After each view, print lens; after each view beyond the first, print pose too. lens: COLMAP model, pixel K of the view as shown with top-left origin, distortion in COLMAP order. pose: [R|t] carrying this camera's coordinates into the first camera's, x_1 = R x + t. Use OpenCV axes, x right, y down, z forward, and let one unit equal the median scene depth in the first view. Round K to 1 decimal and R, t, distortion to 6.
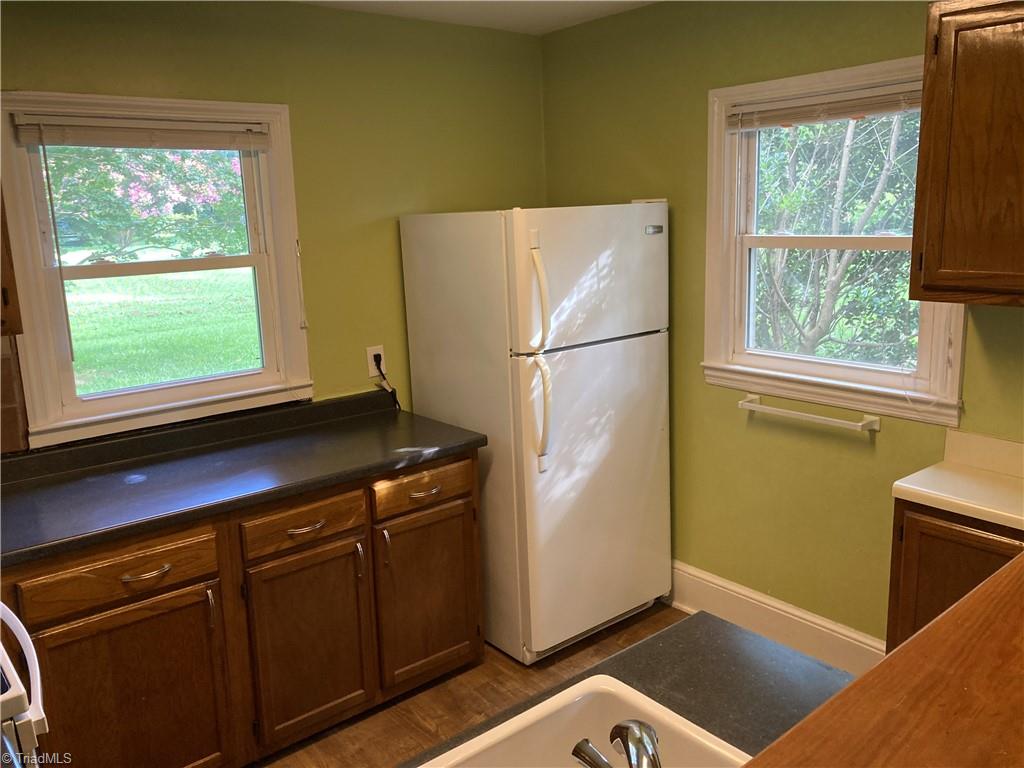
lens RADIAL K [[832.4, 0, 512.7], [0, 832.4, 369.9], [0, 0, 1]] dist [0.081635, -0.199320]
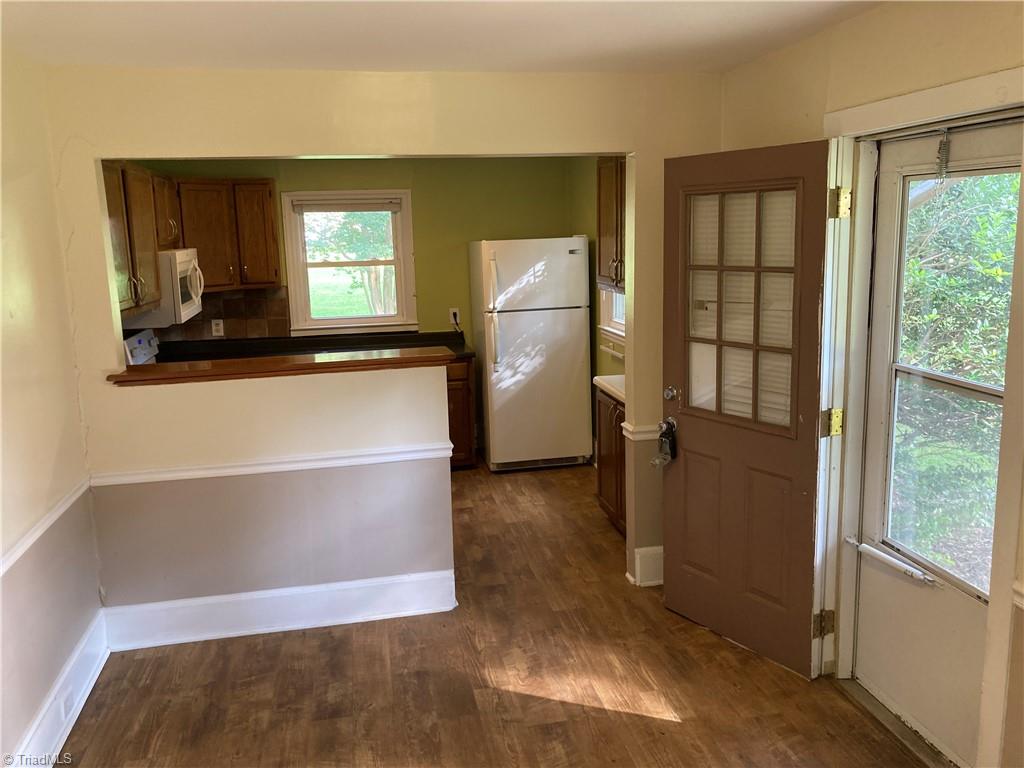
lens RADIAL K [[832.4, 0, 512.7], [0, 832.4, 369.9], [0, 0, 1]] dist [0.081635, -0.199320]
pose [[0.883355, 0.086733, -0.460610, 0.977837], [-0.090681, 0.995787, 0.013599, 0.085963], [0.459849, 0.029756, 0.887499, -0.746968]]
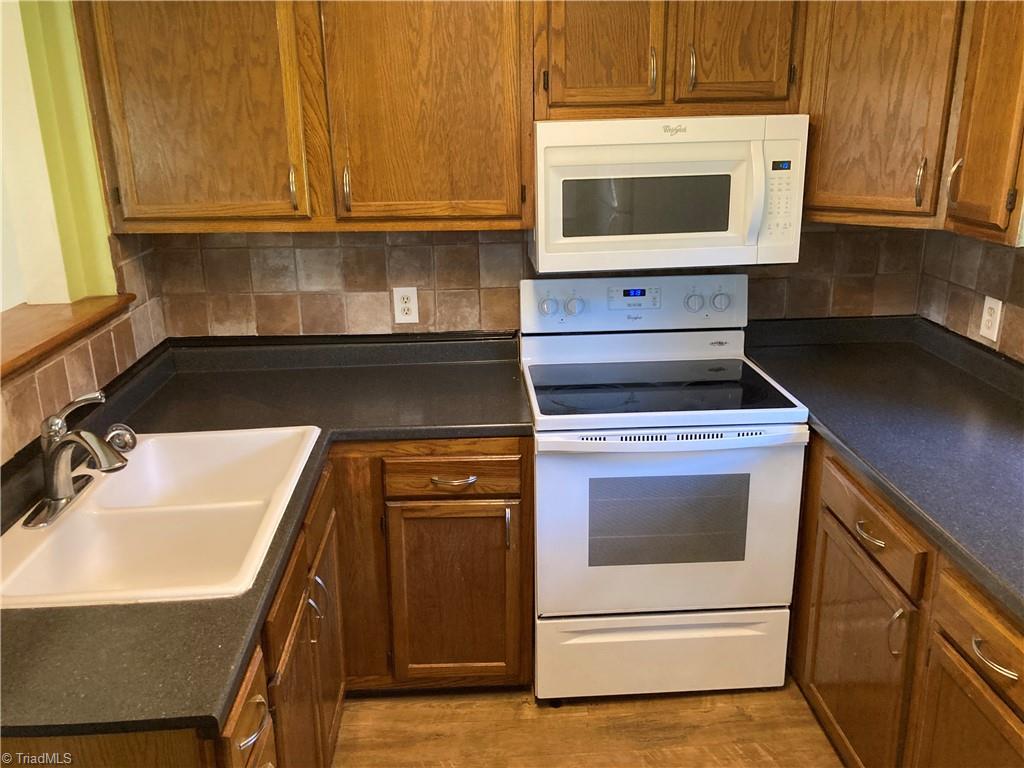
lens RADIAL K [[831.9, 0, 510.1], [0, 831.9, 374.8], [0, 0, 1]] dist [0.027018, -0.009471]
pose [[-0.595717, 0.275184, -0.754583, 0.297961], [-0.118754, 0.898975, 0.421594, -0.170302], [0.794367, 0.340760, -0.502856, 0.822012]]
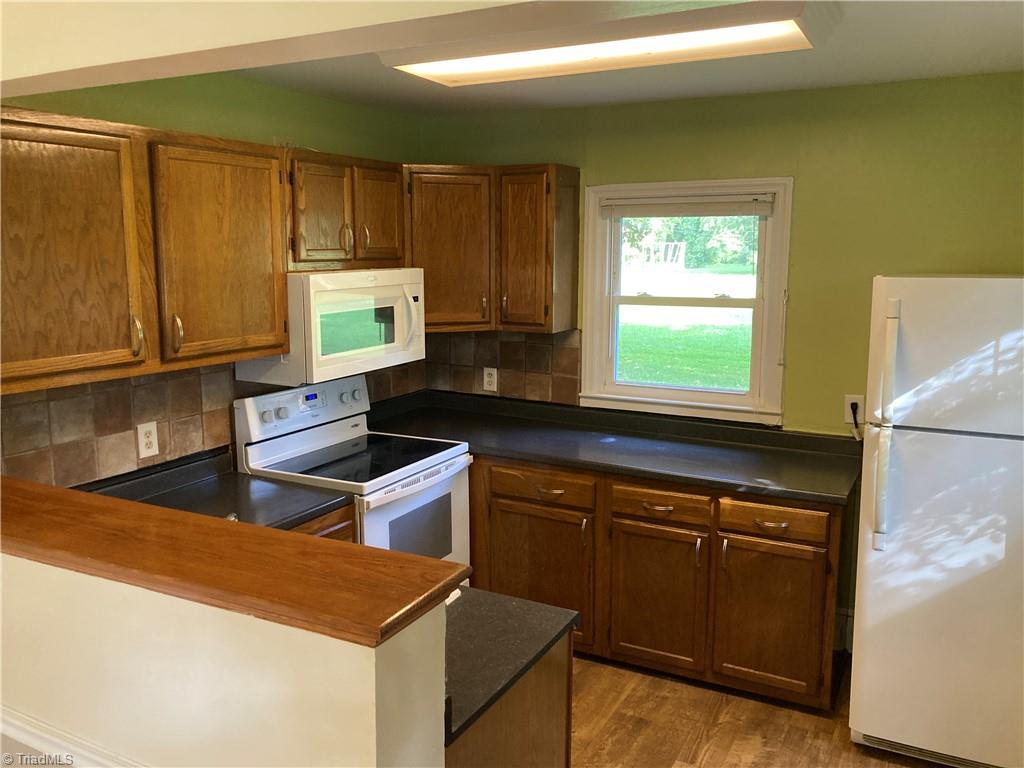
lens RADIAL K [[831.9, 0, 510.1], [0, 831.9, 374.8], [0, 0, 1]] dist [0.027018, -0.009471]
pose [[0.378987, 0.173399, -0.909011, 0.702846], [-0.188152, 0.976209, 0.107772, -0.095973], [0.906073, 0.130188, 0.402596, 0.203882]]
